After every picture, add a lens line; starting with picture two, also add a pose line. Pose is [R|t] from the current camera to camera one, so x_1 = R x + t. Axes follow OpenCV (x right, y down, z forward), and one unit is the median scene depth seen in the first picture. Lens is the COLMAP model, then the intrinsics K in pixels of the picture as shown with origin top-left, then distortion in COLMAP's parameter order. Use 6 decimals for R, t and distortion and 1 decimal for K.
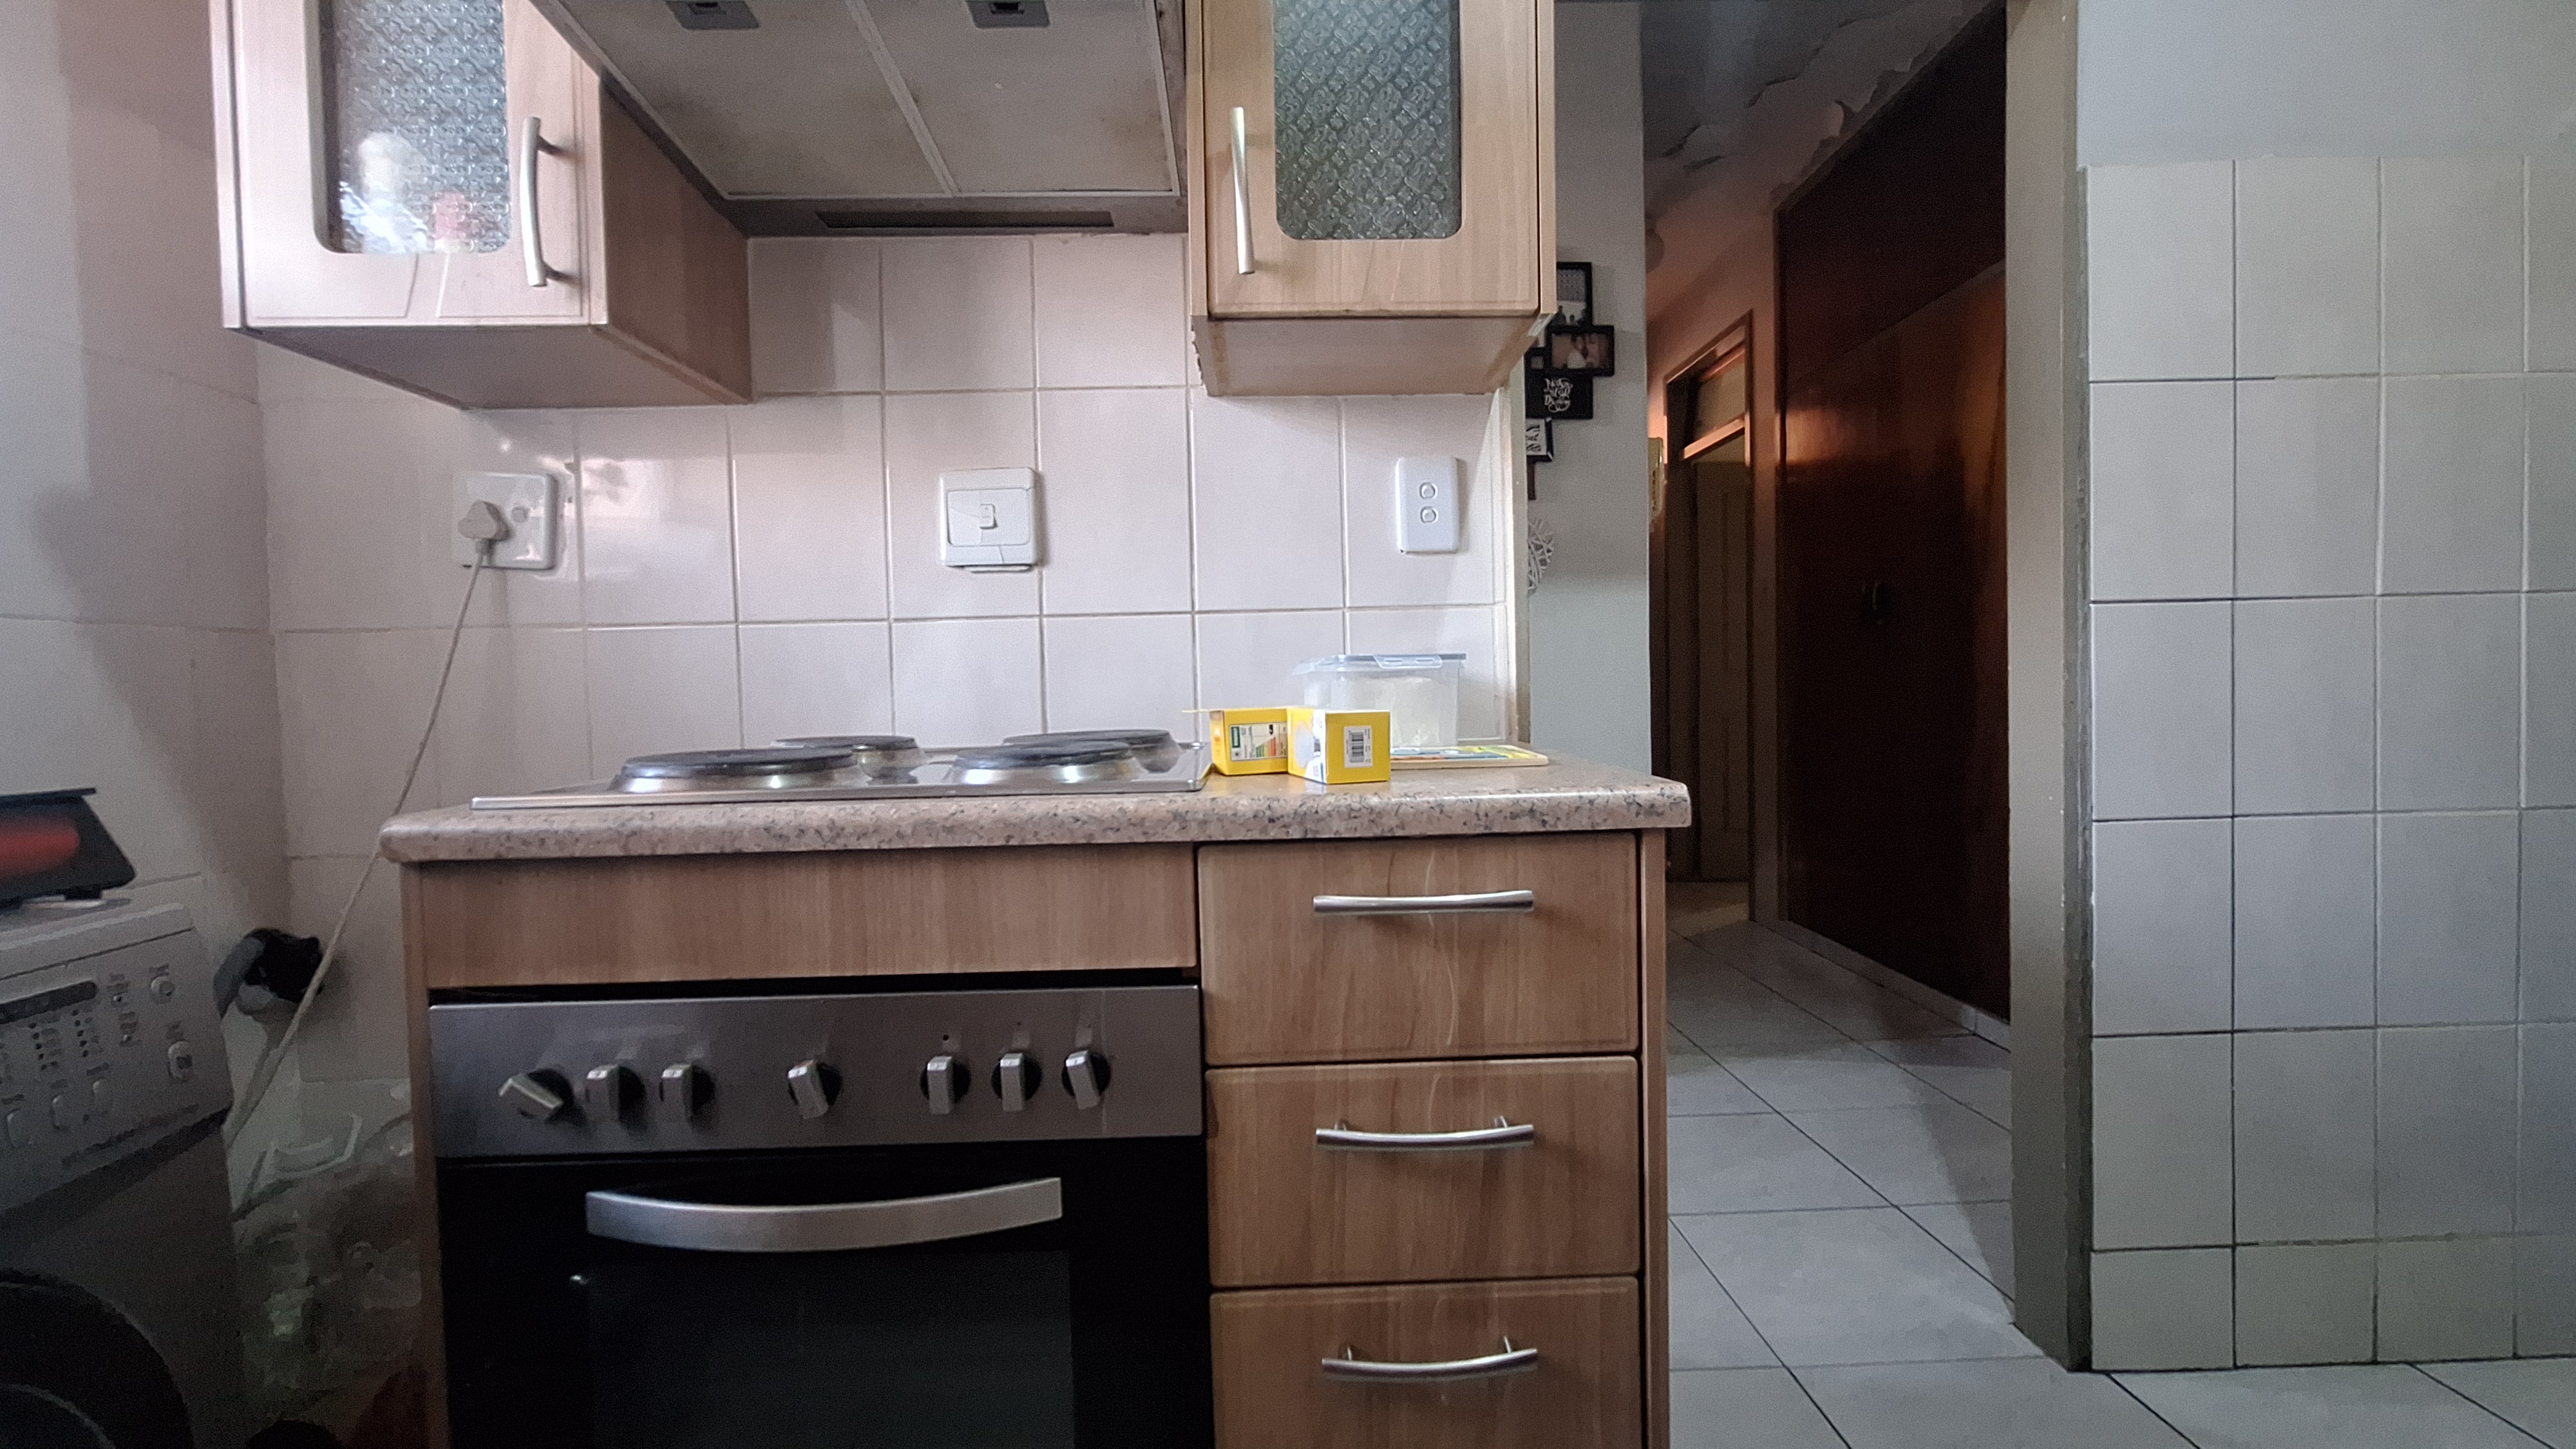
lens RADIAL K [[1009.0, 0, 1286.2], [0, 1009.0, 710.1], [0, 0, 1]] dist [0.000430, 0.000151]
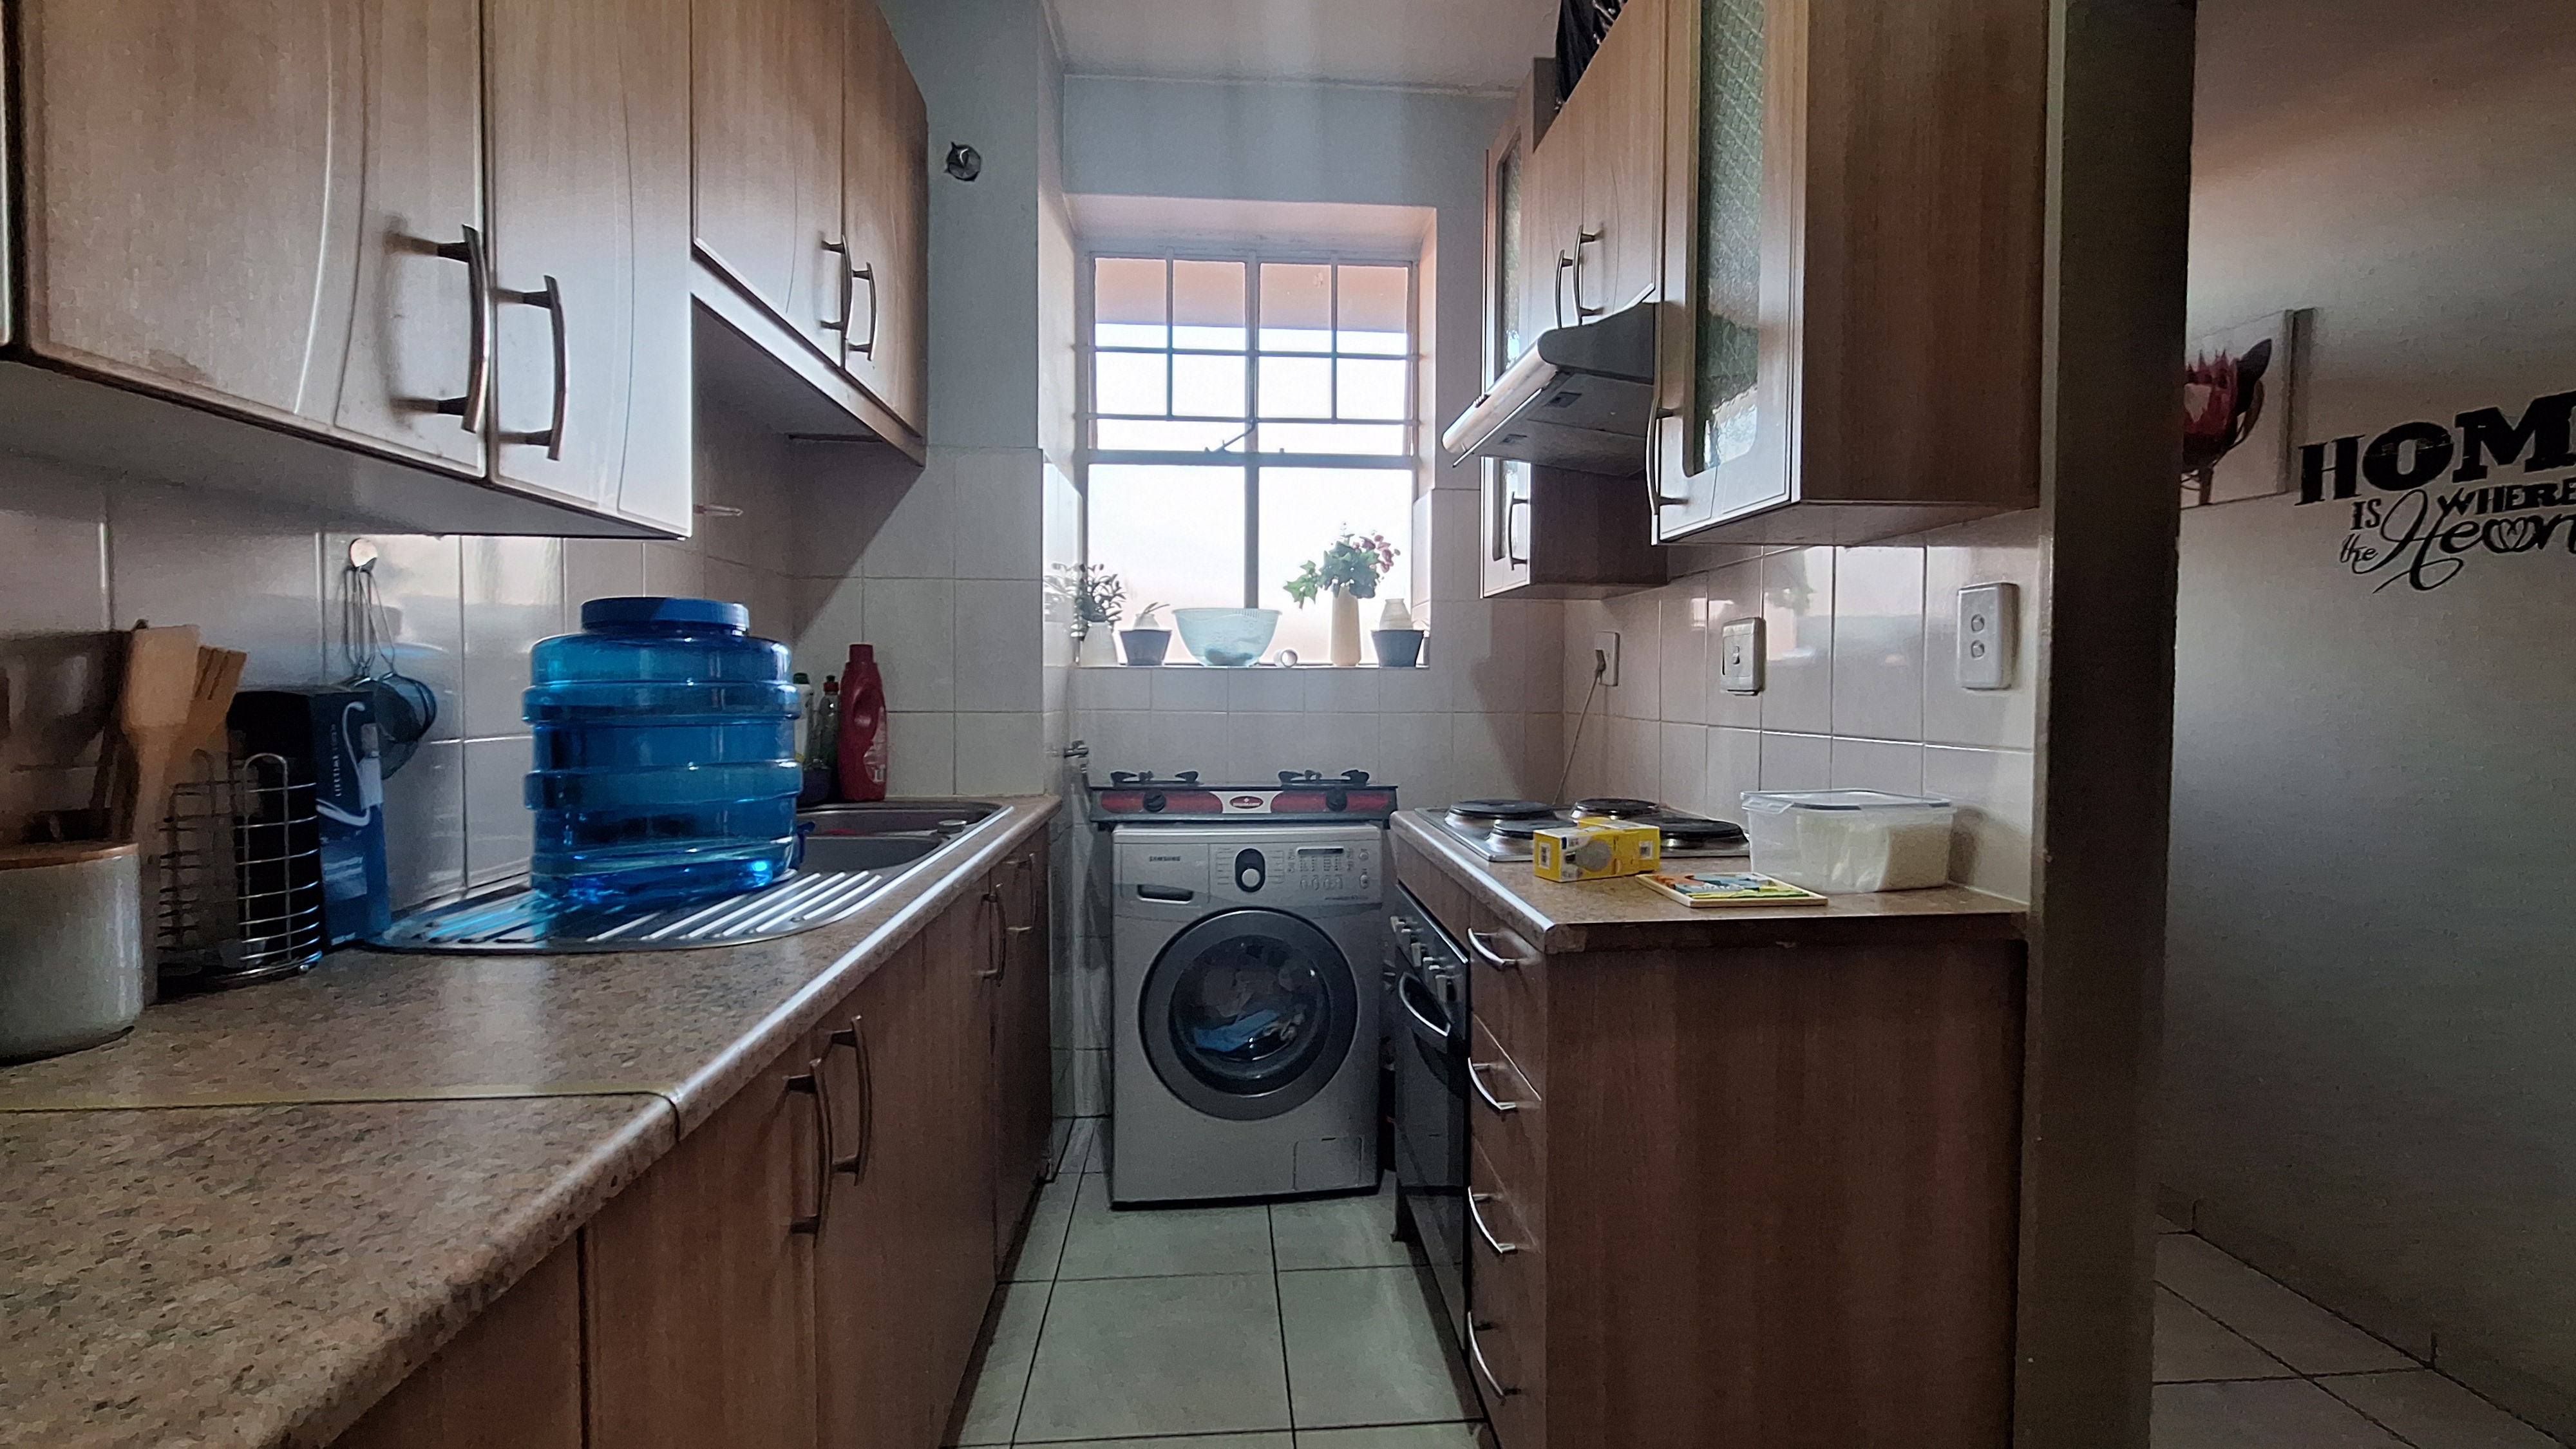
lens RADIAL K [[1009.0, 0, 1286.2], [0, 1009.0, 710.1], [0, 0, 1]] dist [0.000430, 0.000151]
pose [[0.039064, 0.049712, -0.997999, 0.940151], [-0.030507, 0.998355, 0.048536, -0.150923], [0.998771, 0.028550, 0.040516, 0.318824]]
